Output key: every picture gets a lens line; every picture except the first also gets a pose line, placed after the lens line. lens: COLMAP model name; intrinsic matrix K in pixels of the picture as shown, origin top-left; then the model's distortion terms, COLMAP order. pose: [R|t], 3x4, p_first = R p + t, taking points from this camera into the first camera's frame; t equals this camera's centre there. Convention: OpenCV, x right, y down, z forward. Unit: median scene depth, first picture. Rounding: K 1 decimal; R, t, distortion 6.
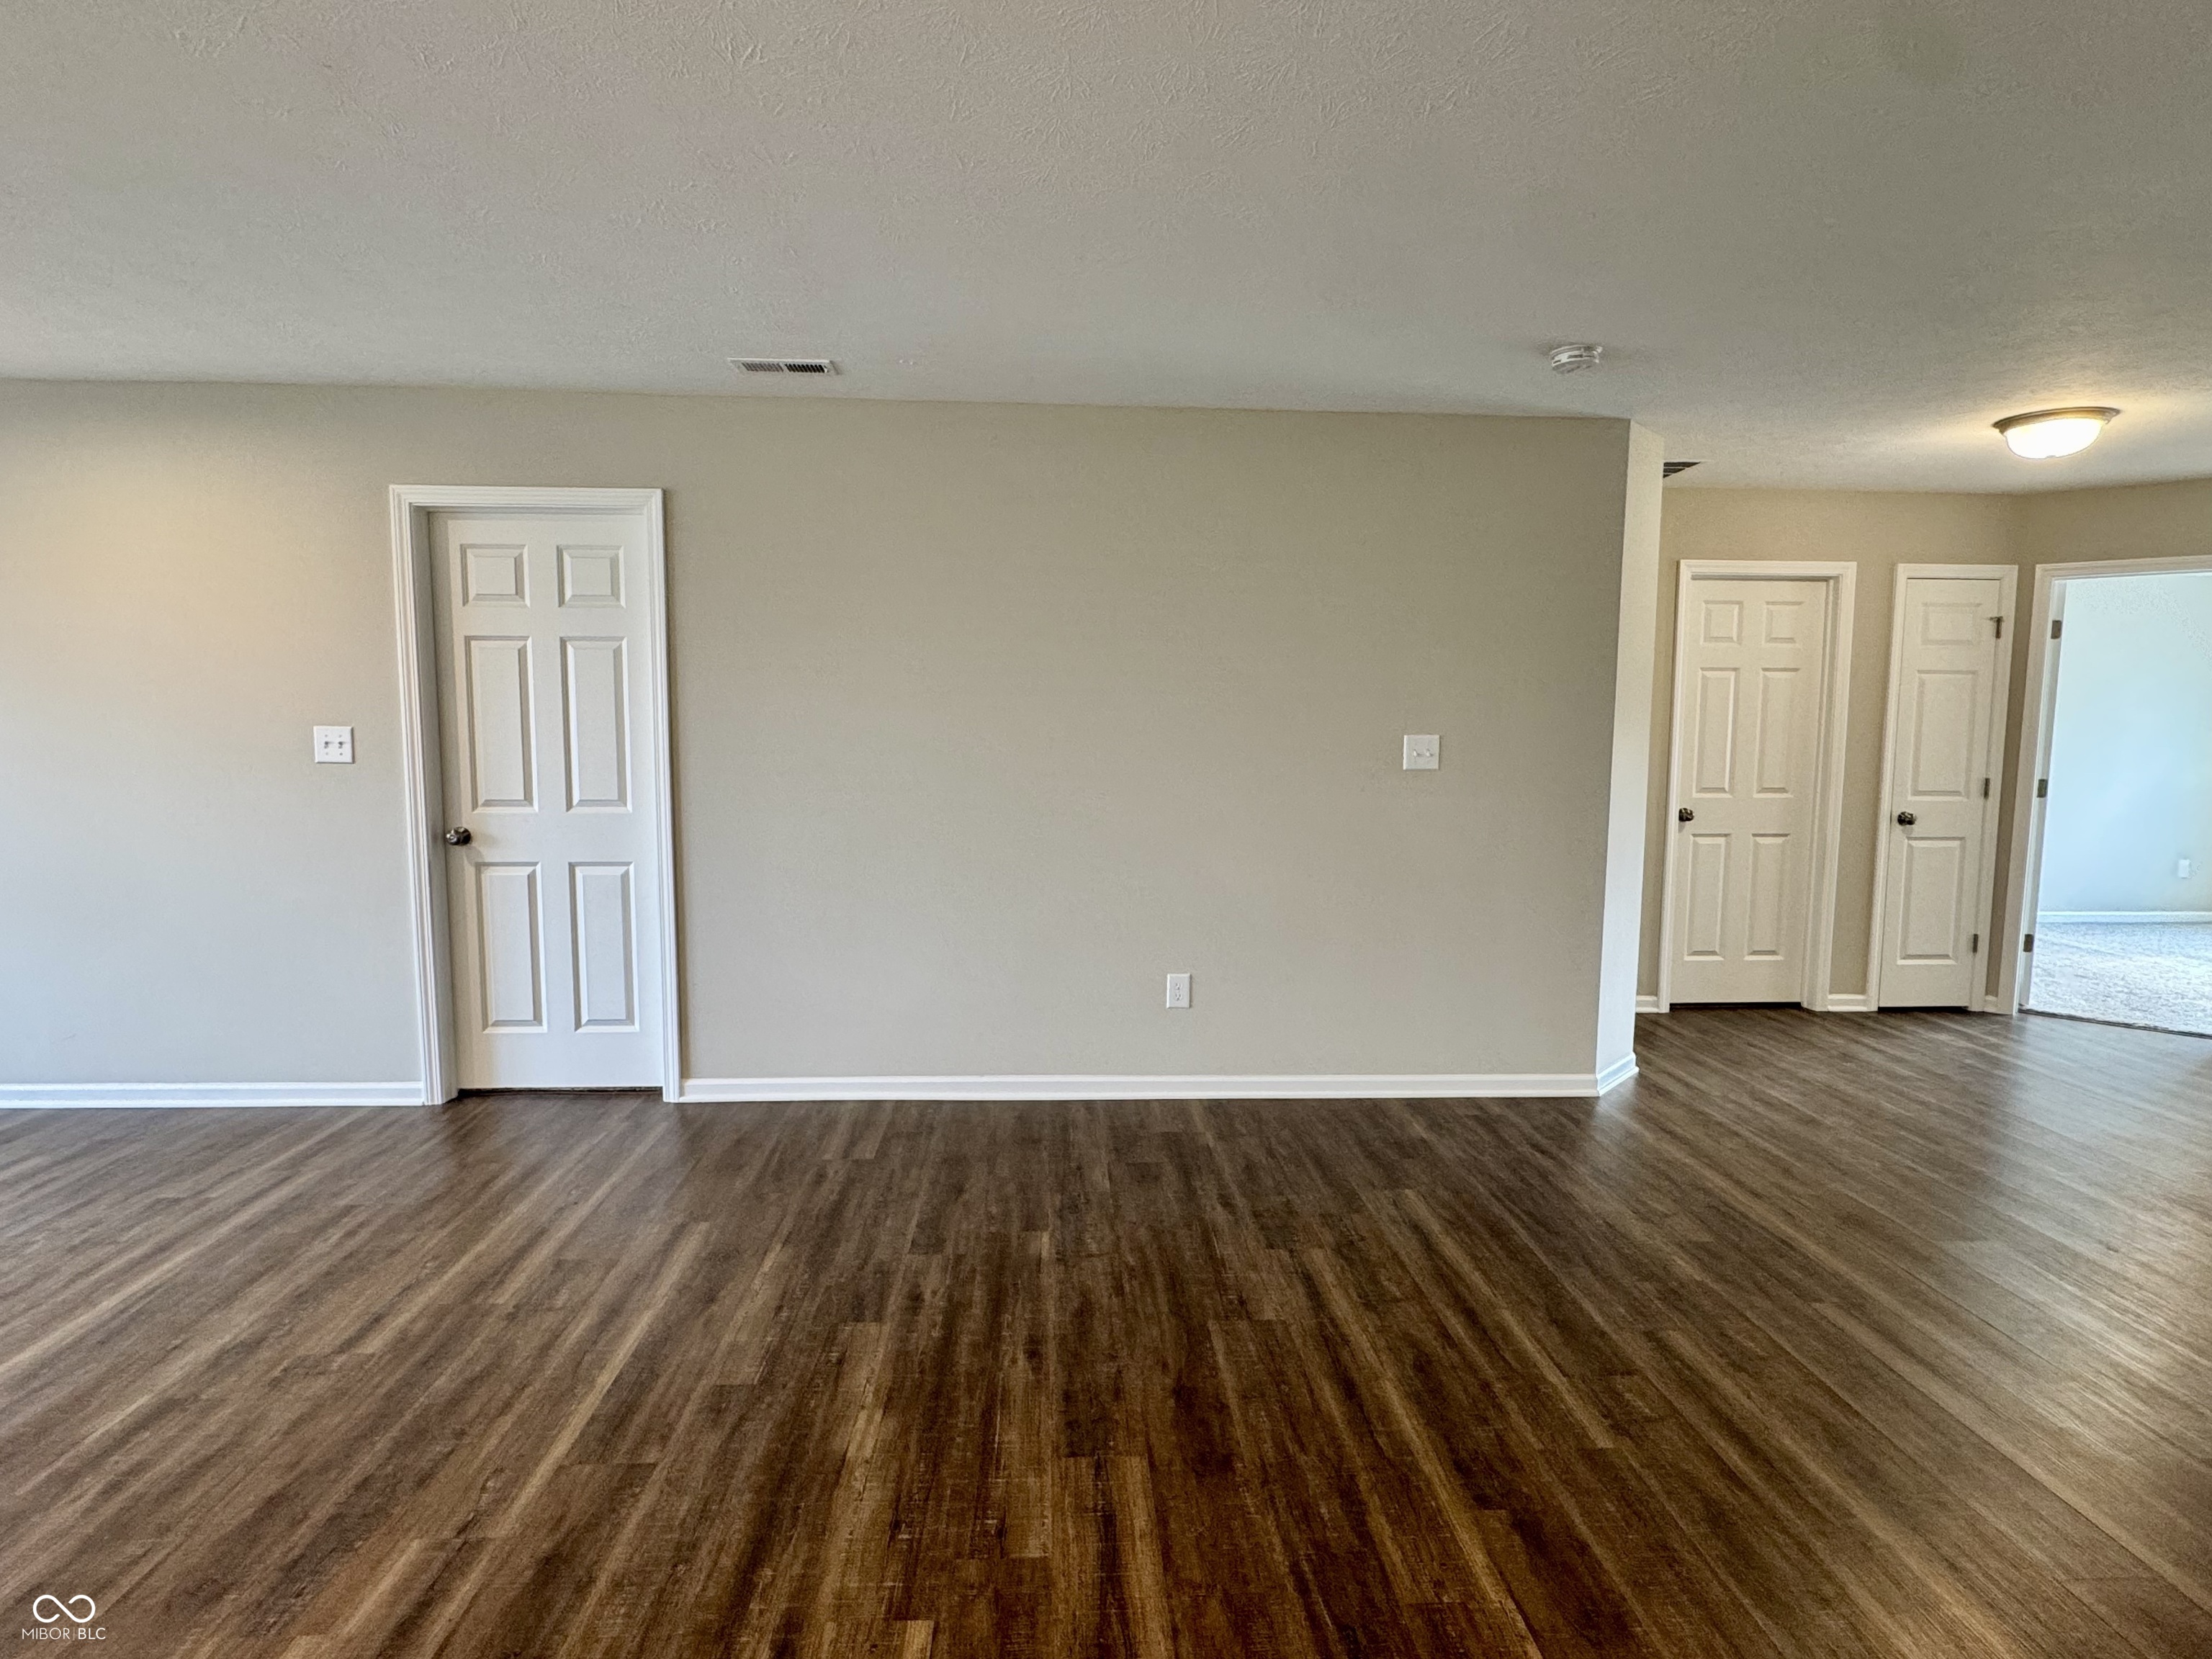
lens RADIAL K [[1176.5, 0, 1109.3], [0, 1176.5, 829.8], [0, 0, 1]] dist [0.000385, 0.000451]
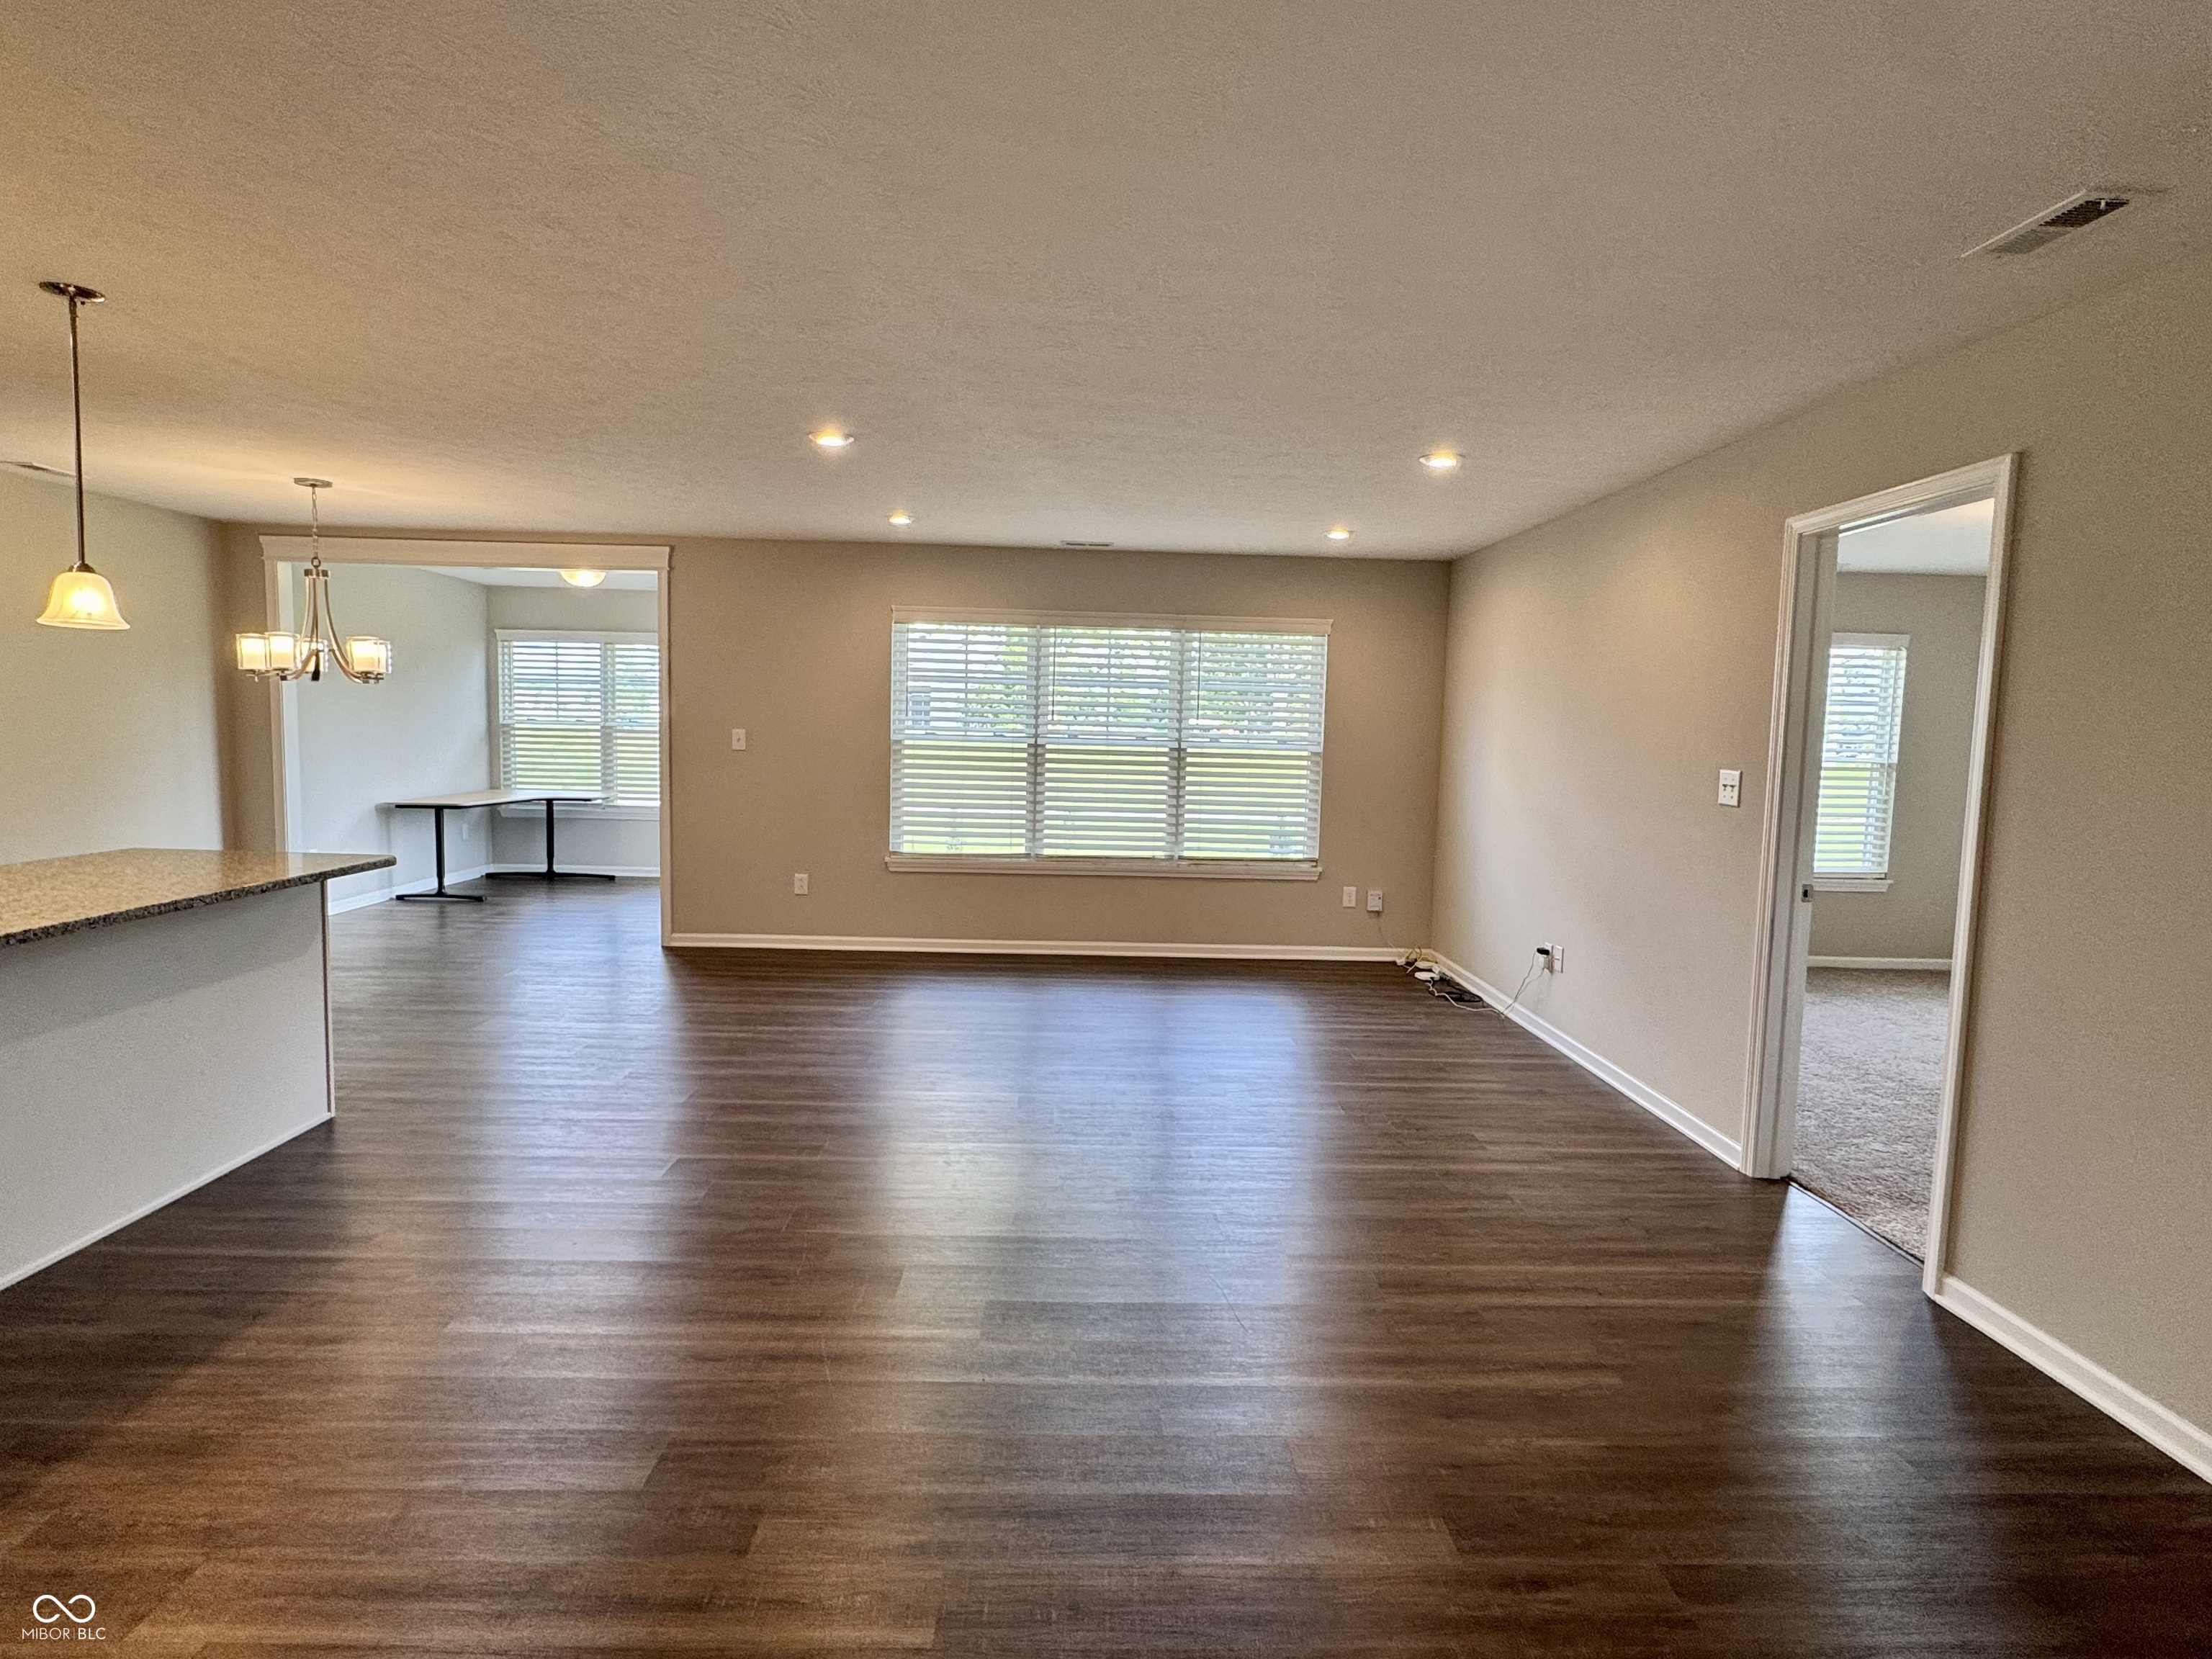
lens RADIAL K [[1176.5, 0, 1109.3], [0, 1176.5, 829.8], [0, 0, 1]] dist [0.000385, 0.000451]
pose [[-0.030172, 0.080232, -0.996319, 0.357981], [-0.119998, 0.989273, 0.083298, -0.055731], [0.992316, 0.122070, -0.020221, 0.488858]]
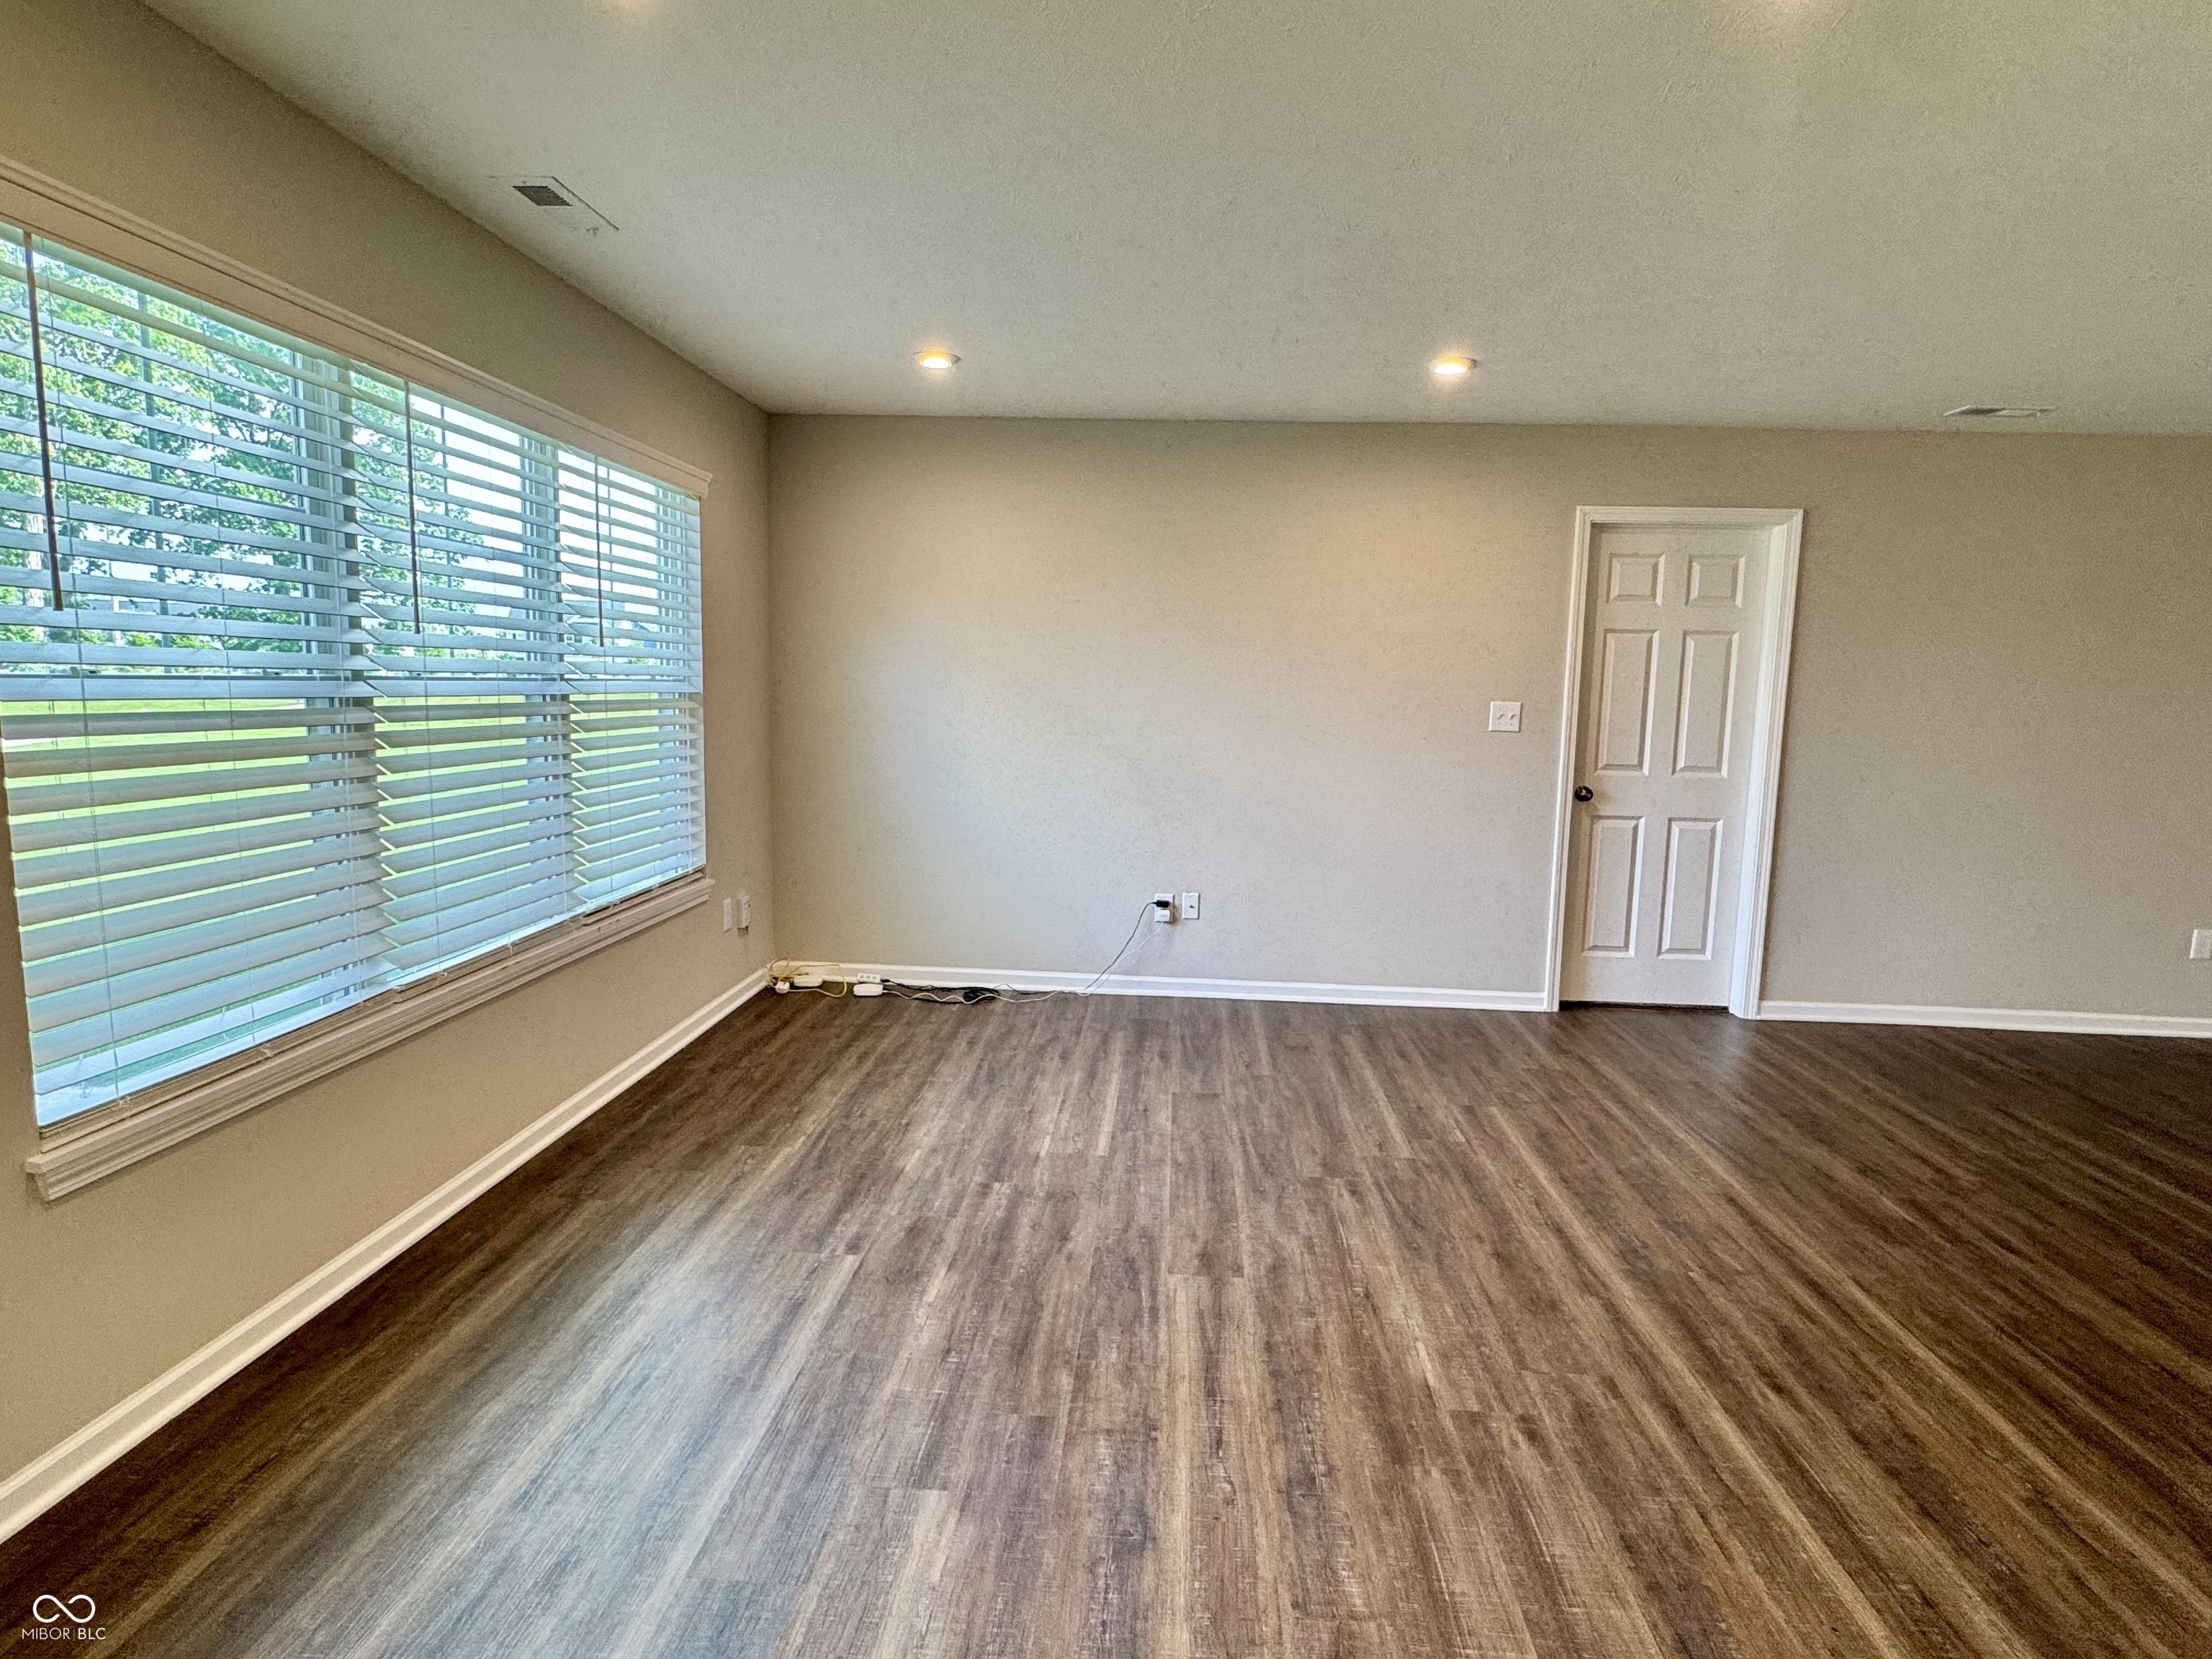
lens RADIAL K [[1176.5, 0, 1109.3], [0, 1176.5, 829.8], [0, 0, 1]] dist [0.000385, 0.000451]
pose [[0.993899, 0.030808, -0.105908, -0.920565], [-0.027582, 0.999114, 0.031789, 0.018051], [0.106793, -0.028674, 0.993868, -0.267664]]
